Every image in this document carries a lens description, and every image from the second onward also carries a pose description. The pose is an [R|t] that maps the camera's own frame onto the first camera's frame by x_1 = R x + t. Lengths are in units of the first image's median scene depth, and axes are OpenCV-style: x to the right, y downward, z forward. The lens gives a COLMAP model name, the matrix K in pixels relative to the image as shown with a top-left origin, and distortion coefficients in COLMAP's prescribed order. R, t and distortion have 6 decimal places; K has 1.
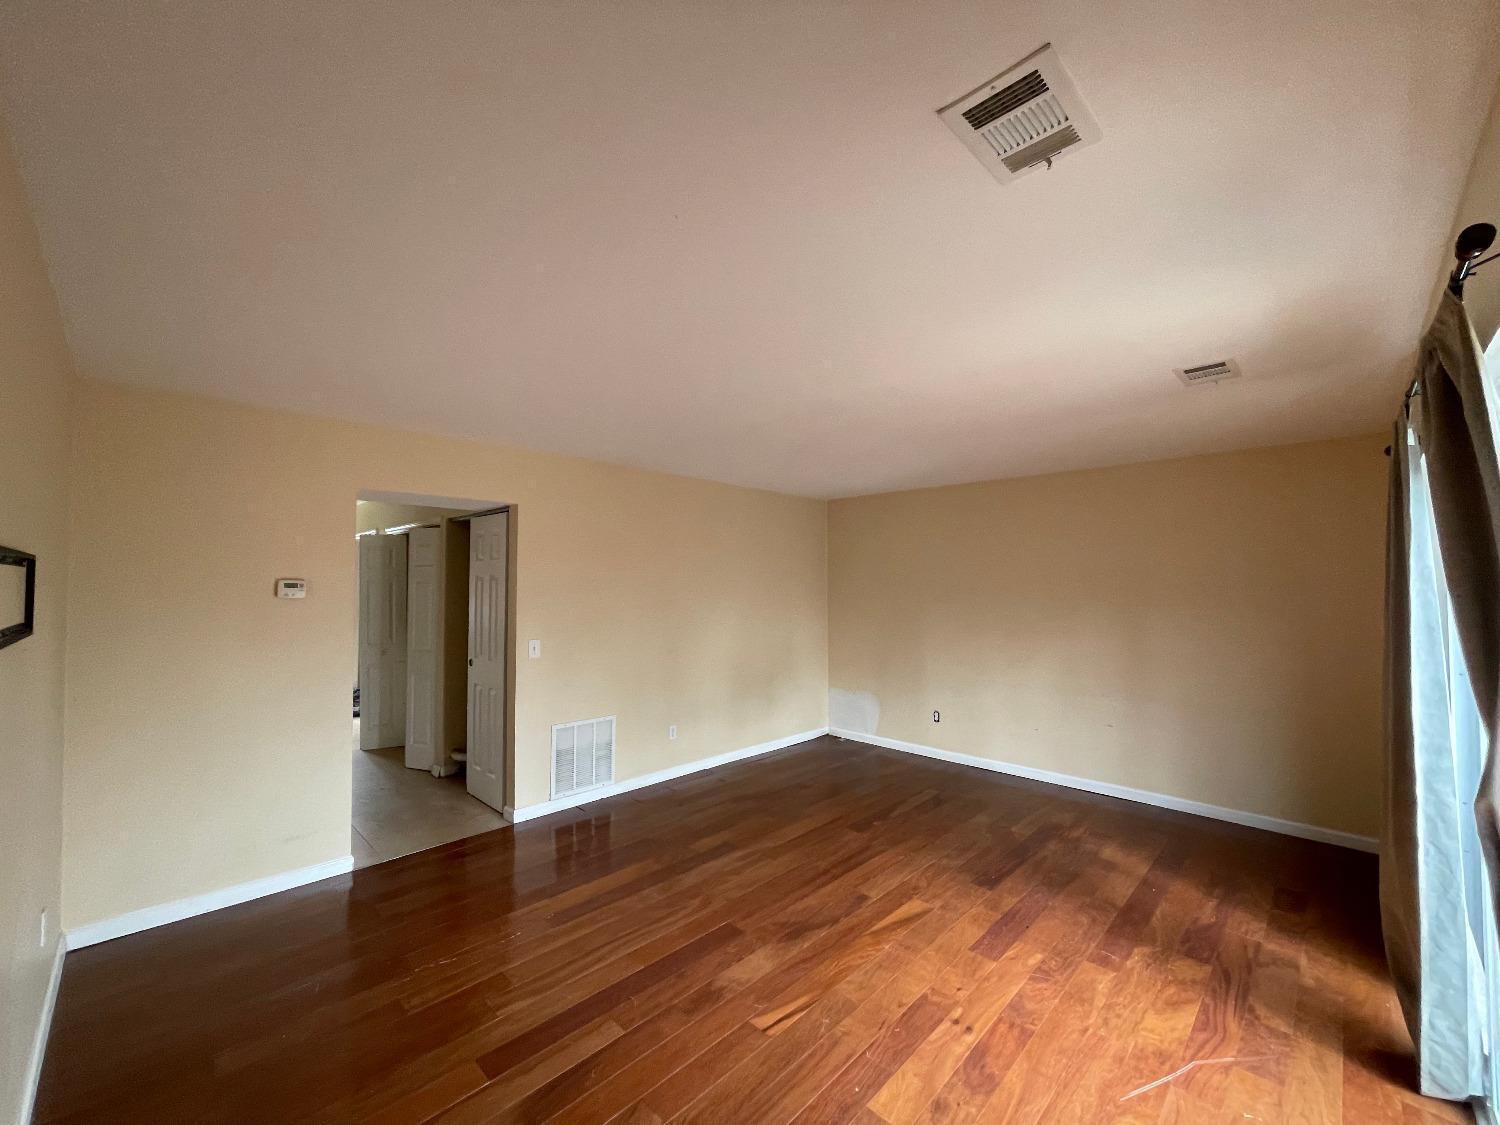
lens RADIAL K [[611.7, 0, 744.2], [0, 611.7, 567.2], [0, 0, 1]] dist [-0.012570, -0.000417]
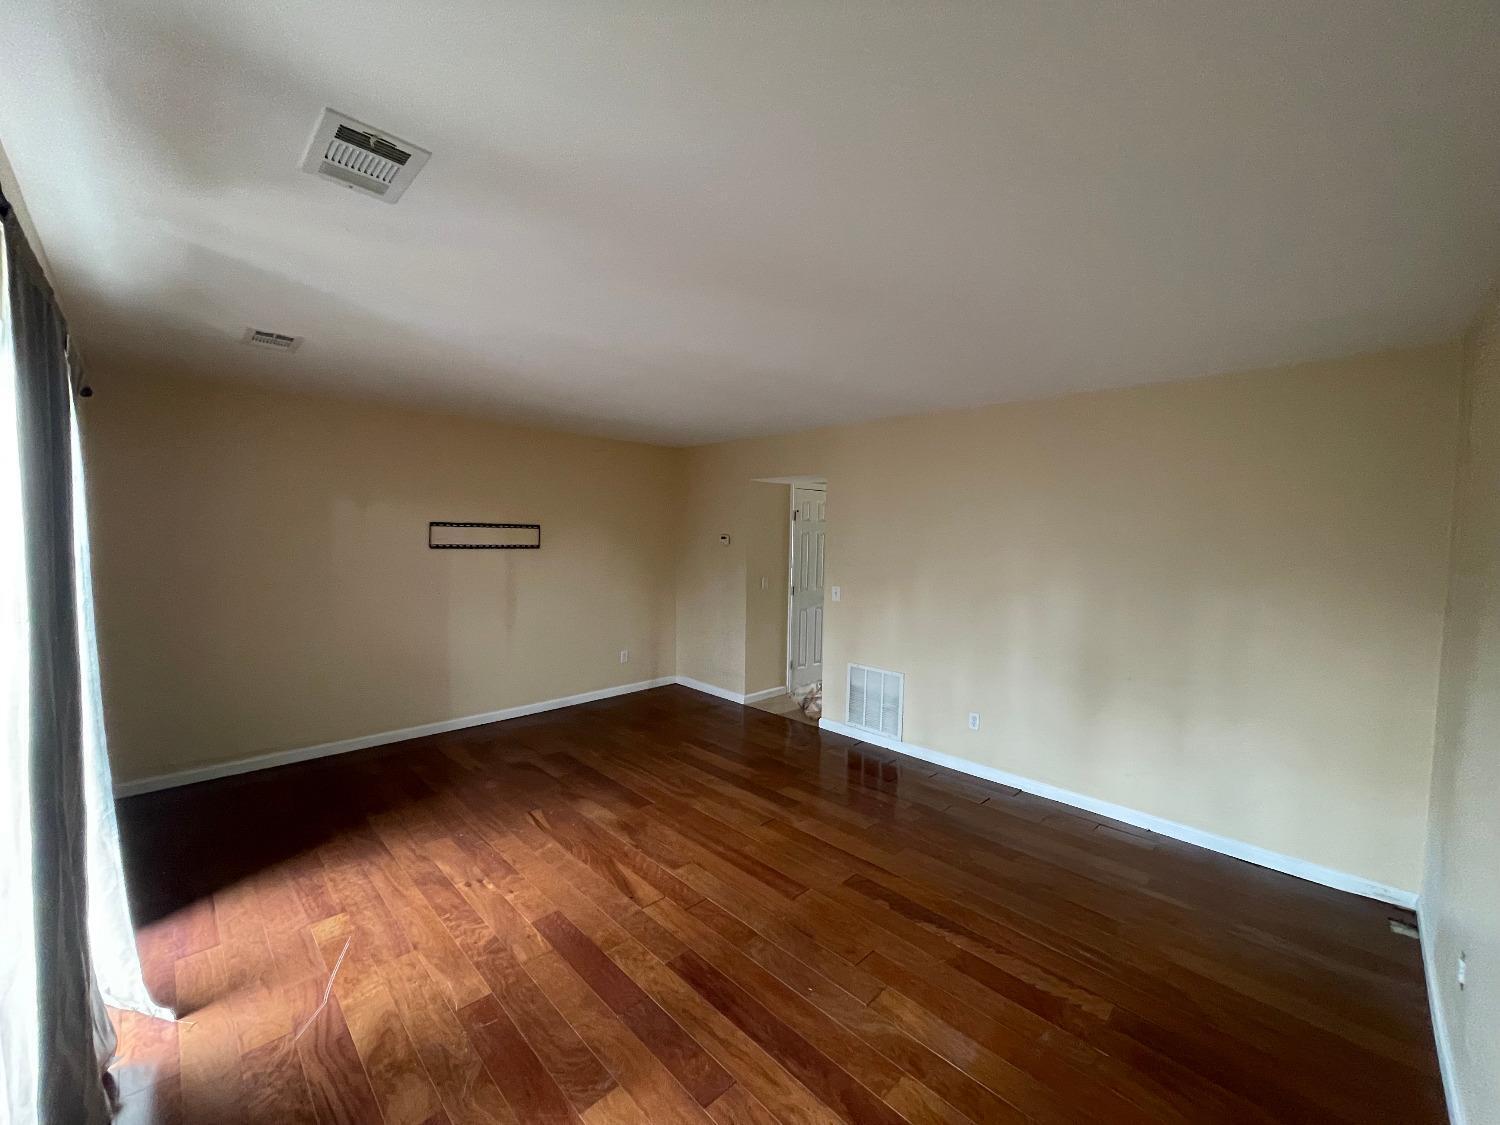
lens RADIAL K [[605.6, 0, 750.0], [0, 605.6, 562.5], [0, 0, 1]] dist [-0.002224, 0.000285]
pose [[-0.016056, 0.048799, -0.998680, 1.233789], [0.009634, 0.998770, 0.048648, 0.020221], [0.999825, -0.008840, -0.016507, 1.247231]]
